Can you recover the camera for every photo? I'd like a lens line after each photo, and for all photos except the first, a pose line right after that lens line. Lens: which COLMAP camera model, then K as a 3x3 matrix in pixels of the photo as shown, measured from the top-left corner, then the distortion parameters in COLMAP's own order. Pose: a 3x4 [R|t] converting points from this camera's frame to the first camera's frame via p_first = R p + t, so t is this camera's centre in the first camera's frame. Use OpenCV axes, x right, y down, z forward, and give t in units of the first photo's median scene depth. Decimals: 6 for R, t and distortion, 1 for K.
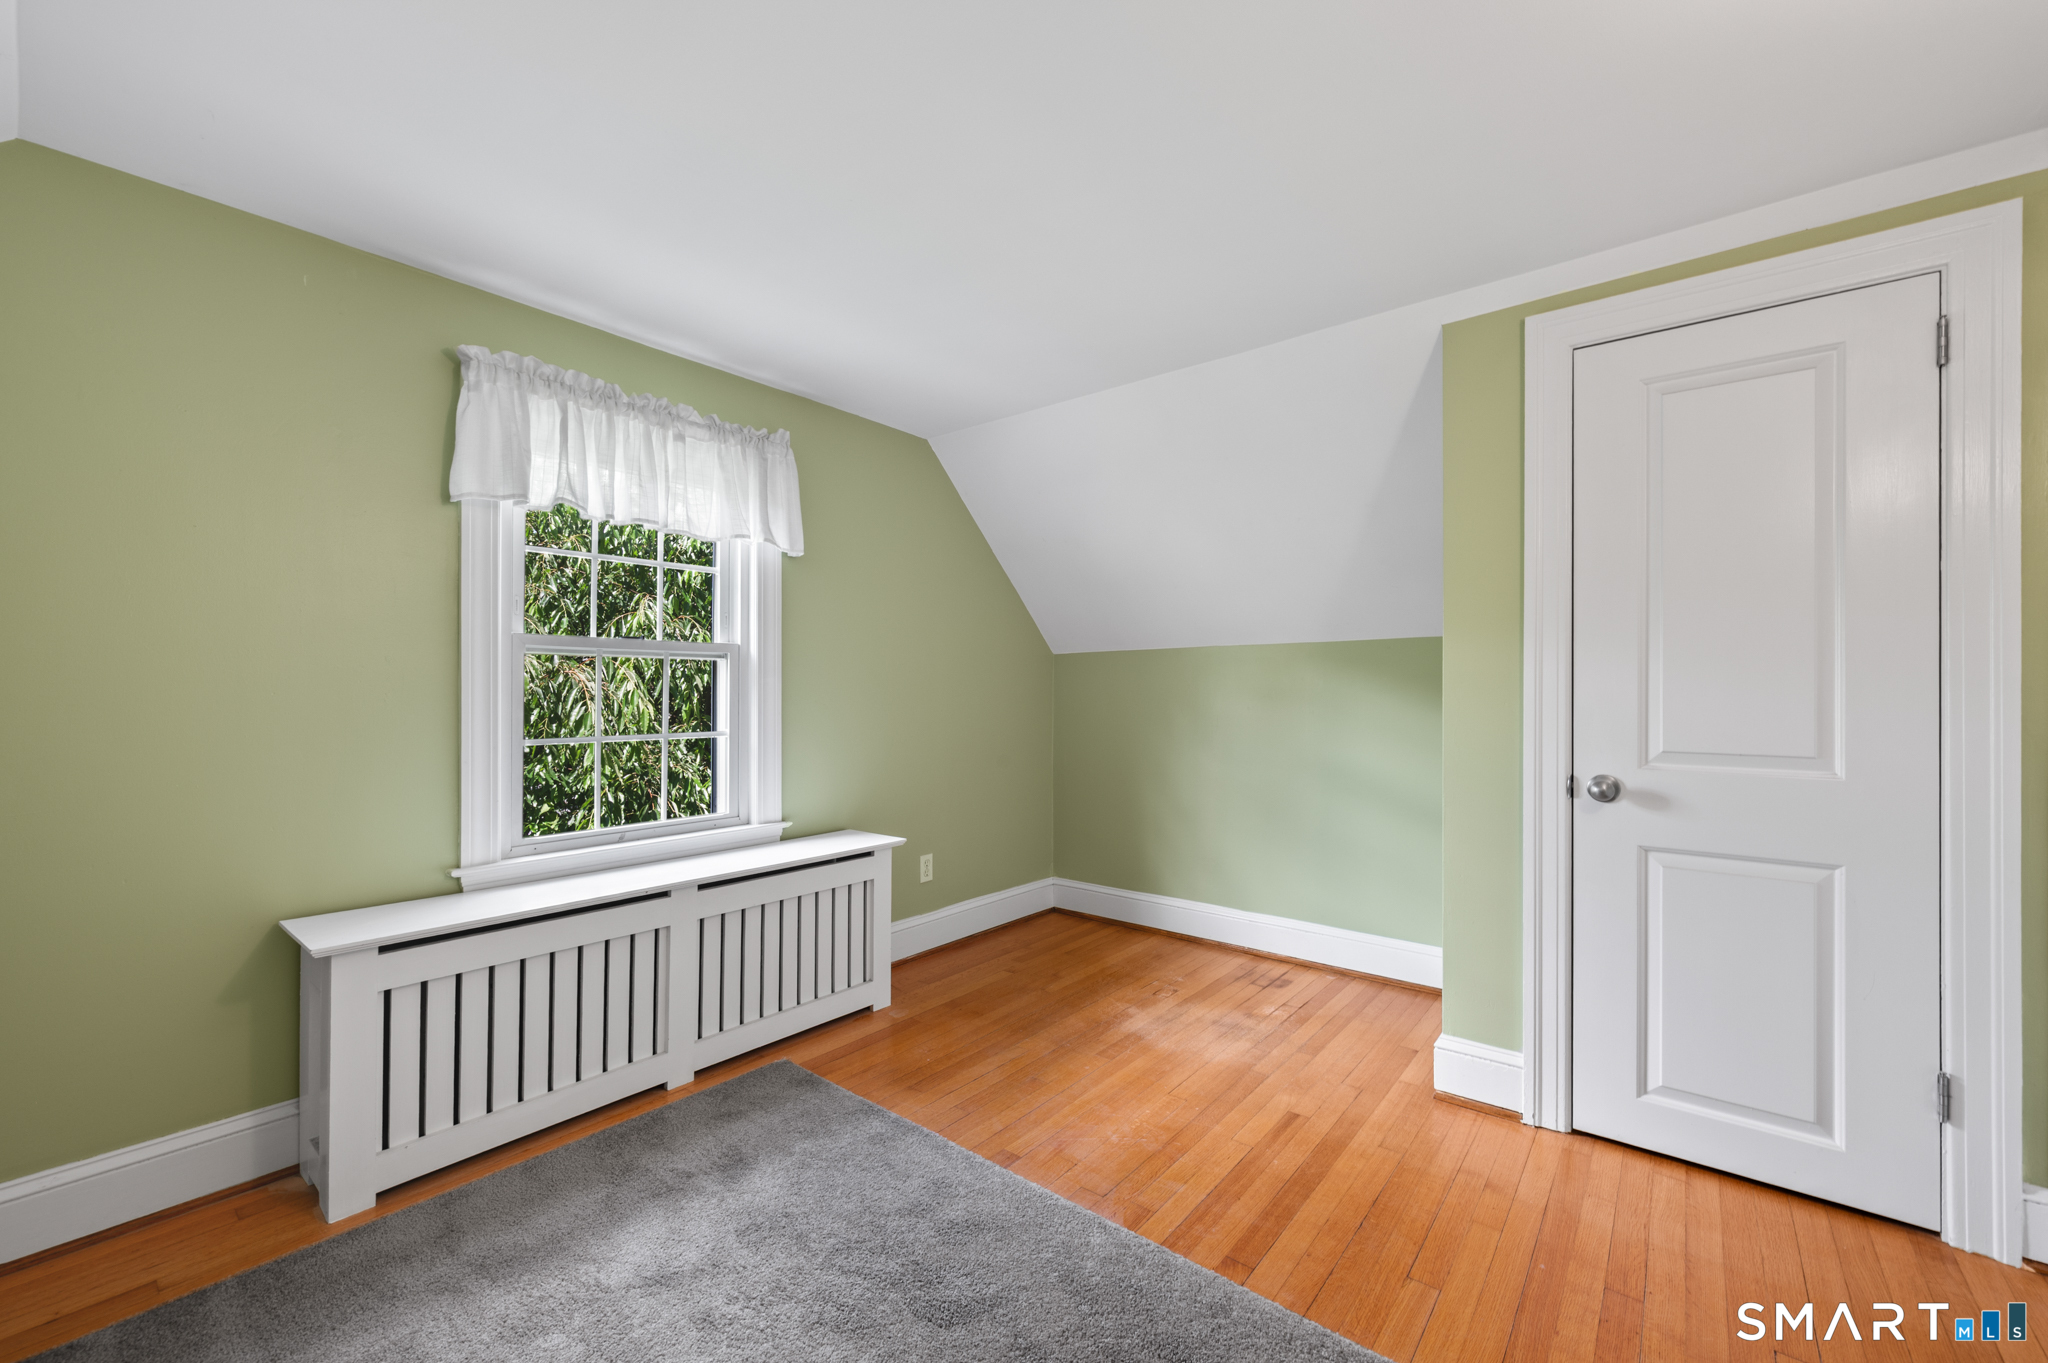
lens RADIAL K [[827.8, 0, 1028.2], [0, 827.8, 679.9], [0, 0, 1]] dist [0.001770, 0.000121]
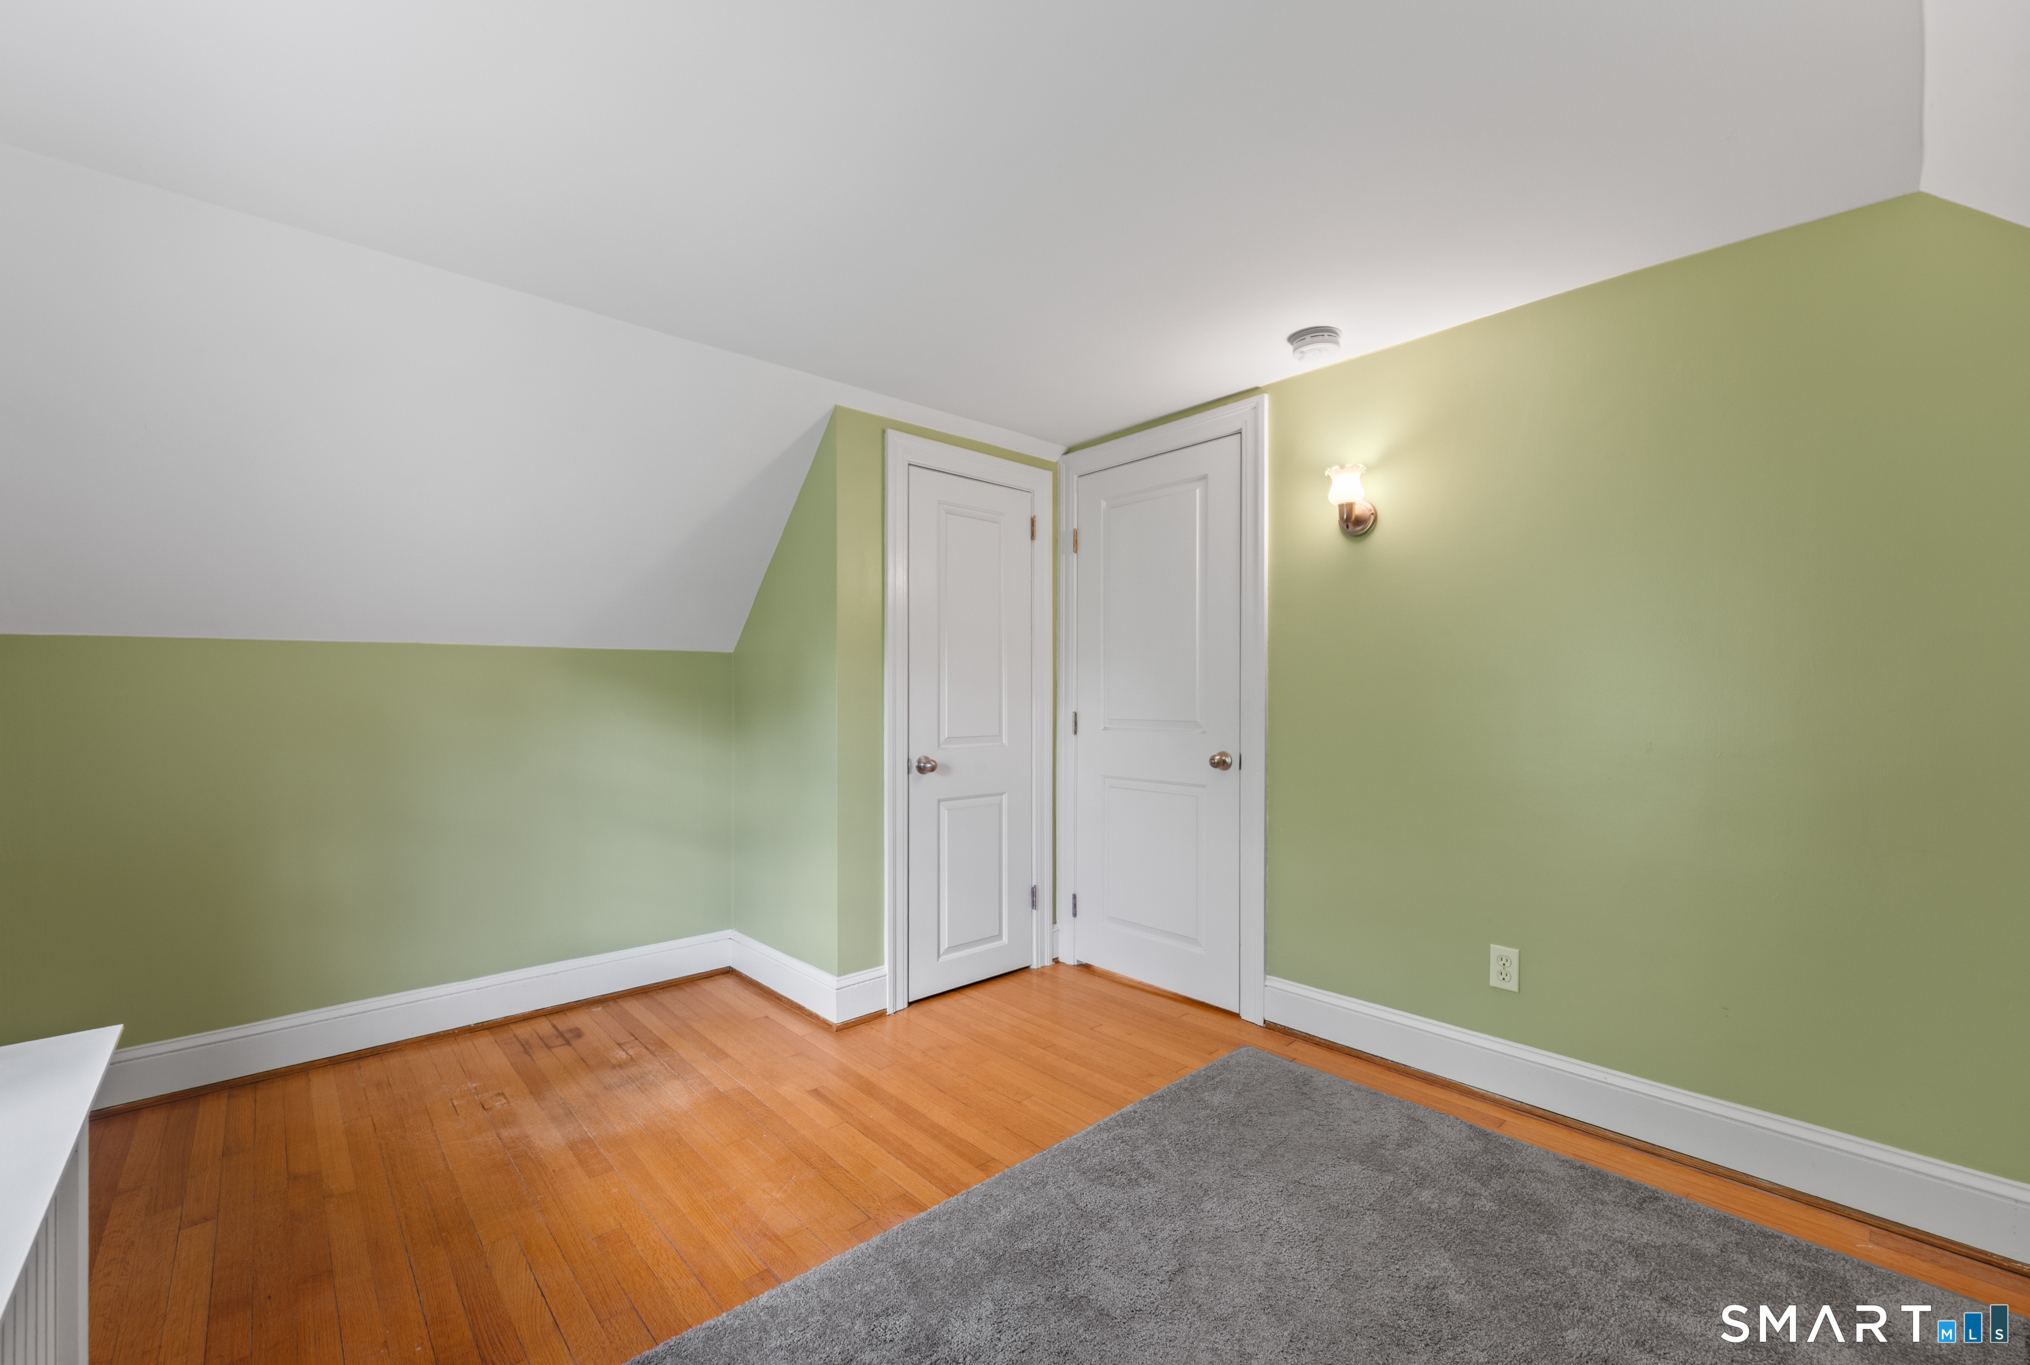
lens RADIAL K [[824.8, 0, 1030.6], [0, 824.8, 685.4], [0, 0, 1]] dist [0.000545, -0.000007]
pose [[0.139988, 0.011801, 0.990083, -0.716339], [-0.006830, 0.999917, -0.010952, 0.002602], [-0.990130, -0.005230, 0.140057, 0.567840]]
